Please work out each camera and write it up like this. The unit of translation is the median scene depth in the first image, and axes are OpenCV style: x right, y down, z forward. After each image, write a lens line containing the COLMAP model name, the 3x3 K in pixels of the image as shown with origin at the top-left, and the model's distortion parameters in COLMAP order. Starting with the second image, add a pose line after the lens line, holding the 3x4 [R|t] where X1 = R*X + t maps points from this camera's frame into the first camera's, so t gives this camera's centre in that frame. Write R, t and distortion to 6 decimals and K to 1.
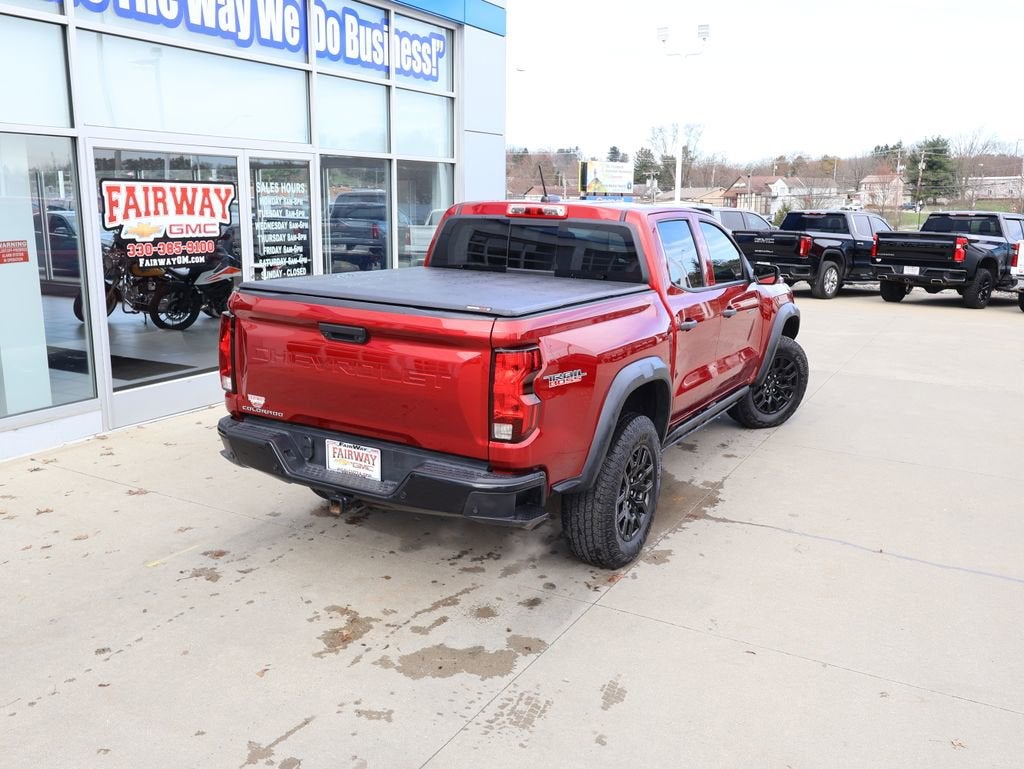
lens RADIAL K [[894.6, 0, 506.6], [0, 894.6, 385.0], [0, 0, 1]] dist [0.005810, 0.000451]
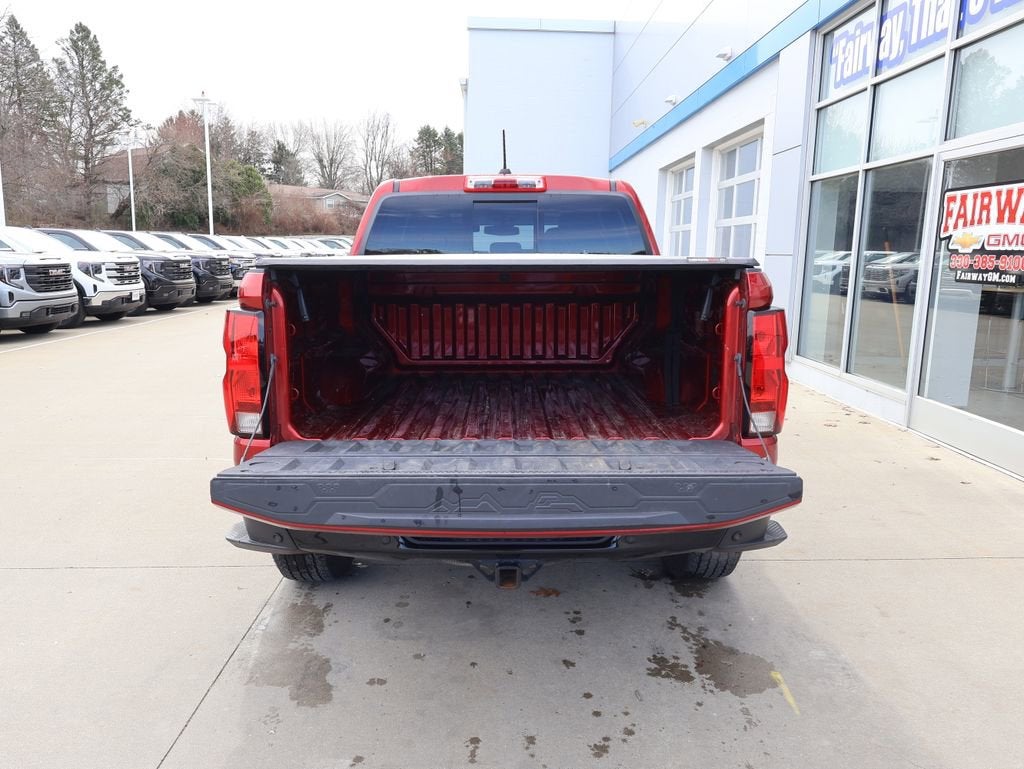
lens RADIAL K [[786.6, 0, 507.0], [0, 786.6, 385.5], [0, 0, 1]] dist [0.007337, 0.003138]
pose [[-0.869935, 0.056514, -0.489918, 0.415419], [-0.128968, 0.932772, 0.336605, -0.242225], [0.476005, 0.356008, -0.804163, 1.457852]]
